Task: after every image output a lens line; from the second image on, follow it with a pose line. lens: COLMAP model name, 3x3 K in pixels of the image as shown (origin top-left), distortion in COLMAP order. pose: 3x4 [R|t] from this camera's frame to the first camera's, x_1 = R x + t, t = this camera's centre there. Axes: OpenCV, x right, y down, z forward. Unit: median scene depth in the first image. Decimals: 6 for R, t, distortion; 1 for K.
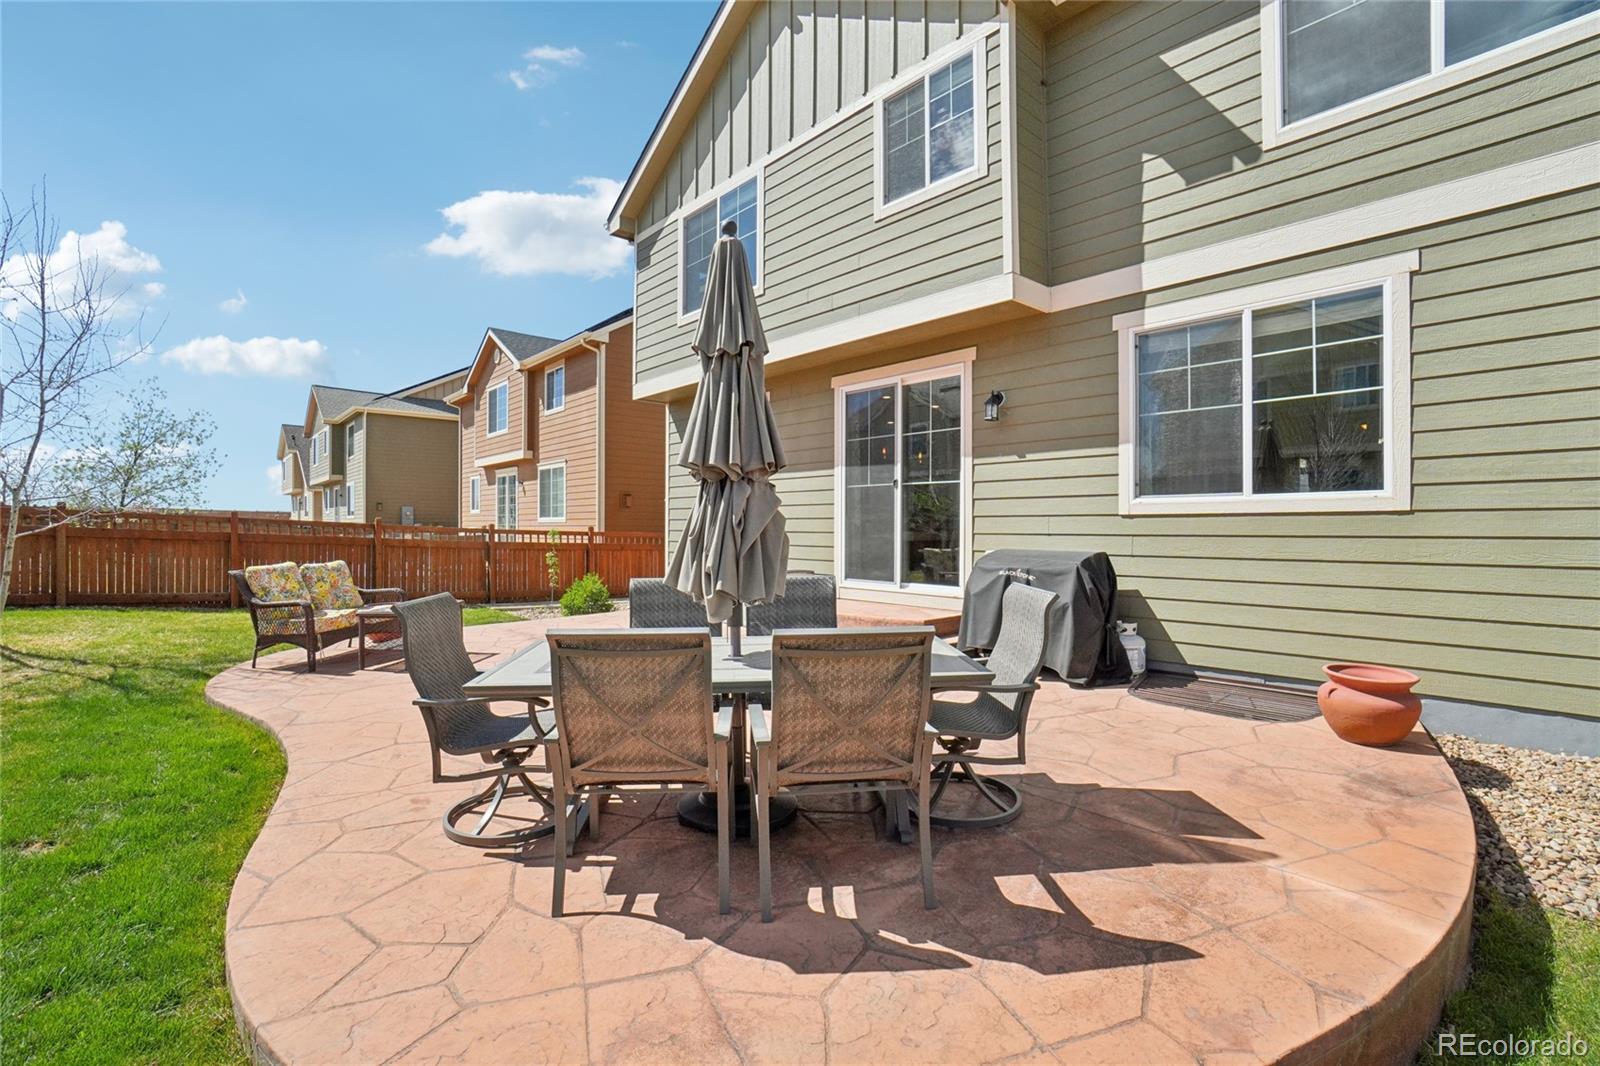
lens RADIAL K [[711.2, 0, 792.7], [0, 711.2, 527.0], [0, 0, 1]] dist [-0.054954, 0.016996]
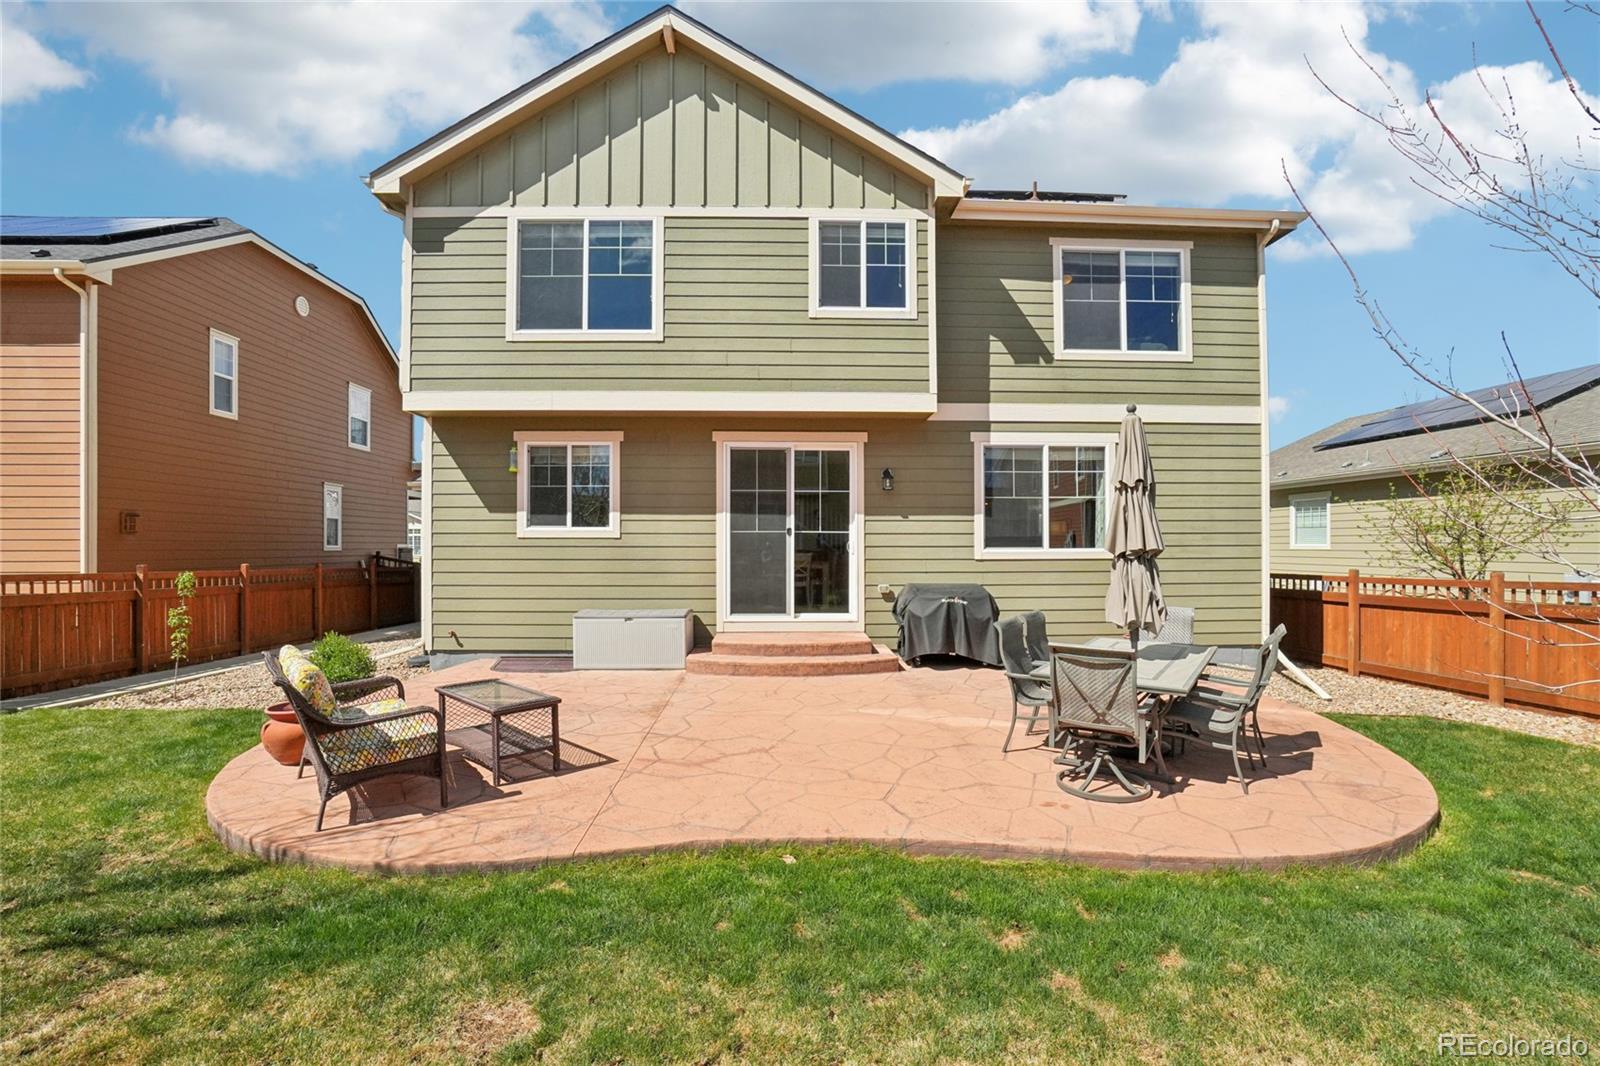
lens RADIAL K [[714.6, 0, 802.7], [0, 714.6, 538.8], [0, 0, 1]] dist [-0.038318, 0.000400]
pose [[0.640514, 0.003342, 0.767939, -0.831450], [0.001864, 0.999981, -0.005907, -0.044636], [-0.767944, 0.005215, 0.640495, 0.223102]]
